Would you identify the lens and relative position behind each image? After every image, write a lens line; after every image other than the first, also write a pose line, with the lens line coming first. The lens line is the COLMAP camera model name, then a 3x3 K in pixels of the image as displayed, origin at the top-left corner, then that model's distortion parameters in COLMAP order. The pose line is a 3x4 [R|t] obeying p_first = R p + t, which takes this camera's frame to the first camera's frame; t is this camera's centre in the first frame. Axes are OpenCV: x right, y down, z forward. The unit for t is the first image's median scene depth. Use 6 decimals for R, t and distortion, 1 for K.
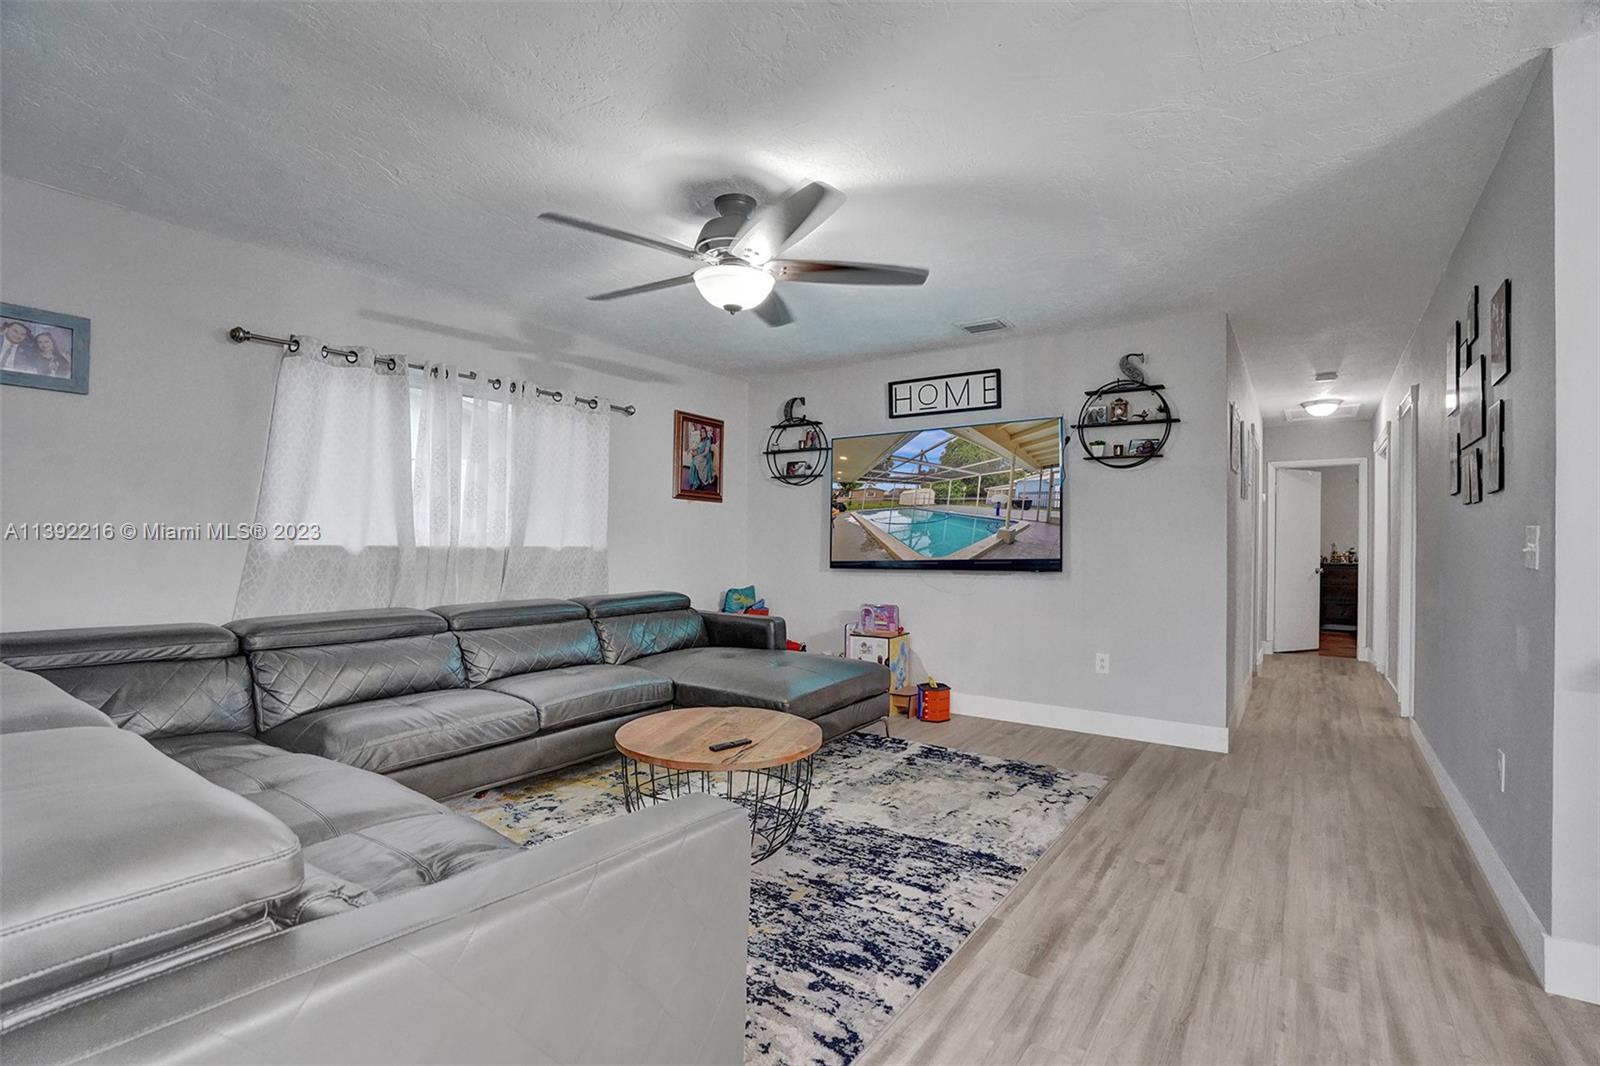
lens RADIAL K [[740.4, 0, 798.3], [0, 740.4, 541.3], [0, 0, 1]] dist [-0.069876, 0.028135]
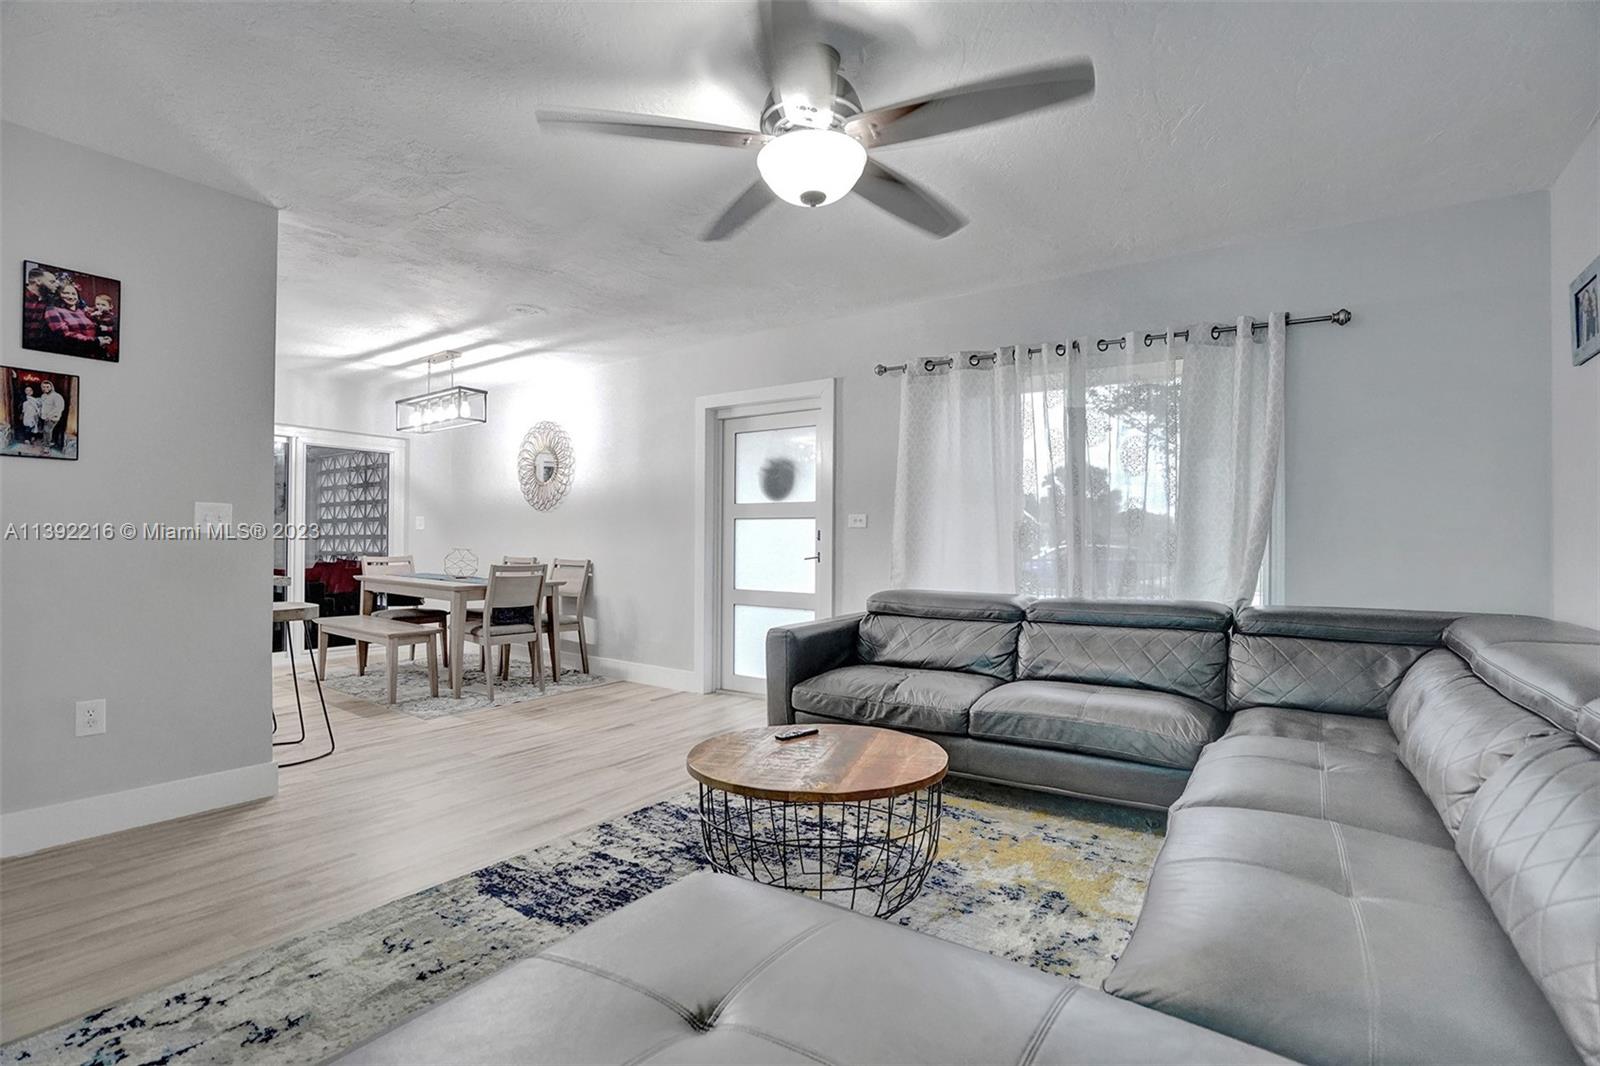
lens RADIAL K [[740.4, 0, 798.3], [0, 740.4, 541.3], [0, 0, 1]] dist [-0.069876, 0.028135]
pose [[-0.999851, -0.014862, -0.008789, -0.056146], [-0.014764, 0.999829, -0.011095, 0.029679], [0.008953, -0.010964, -0.999900, 1.345746]]
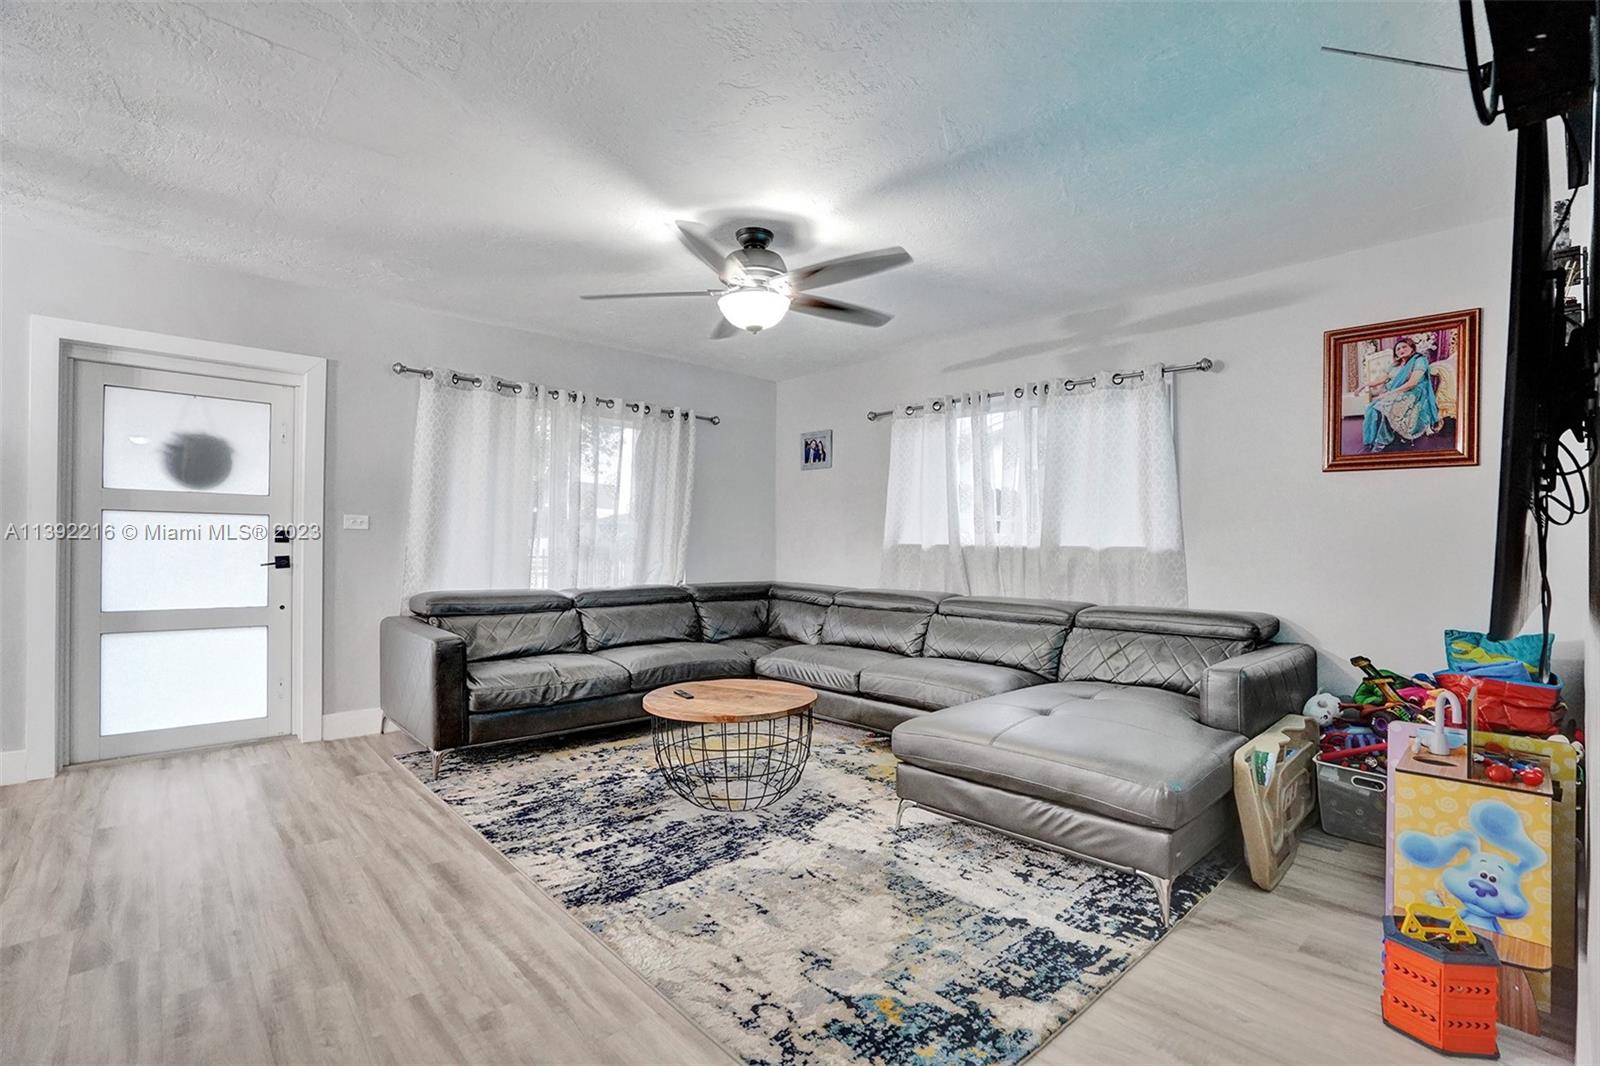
lens RADIAL K [[740.4, 0, 798.3], [0, 740.4, 541.3], [0, 0, 1]] dist [-0.069876, 0.028135]
pose [[-0.216088, -0.012309, -0.976296, 0.773802], [-0.008273, 0.999908, -0.010775, 0.016589], [0.976339, 0.005748, -0.216170, 1.020261]]
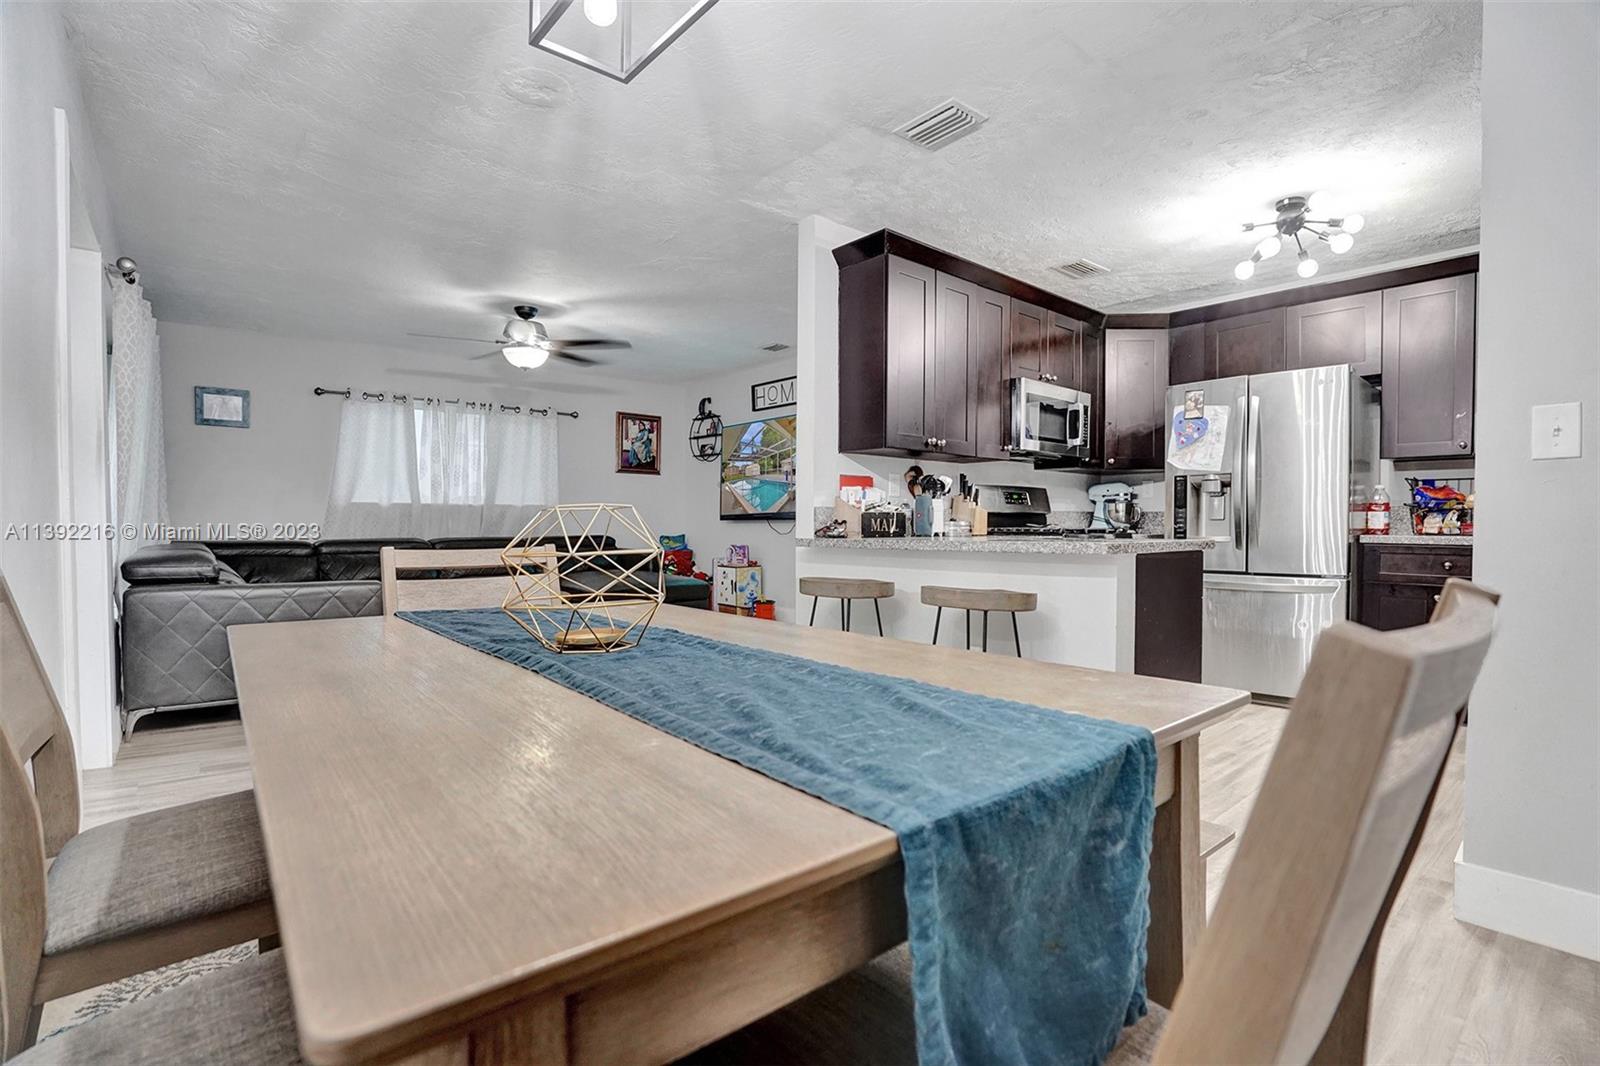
lens RADIAL K [[740.4, 0, 798.3], [0, 740.4, 541.3], [0, 0, 1]] dist [-0.069876, 0.028135]
pose [[0.968158, 0.006136, -0.250267, 0.799172], [0.002571, 0.999403, 0.034448, 0.041272], [0.250329, -0.033995, 0.967564, -0.471027]]
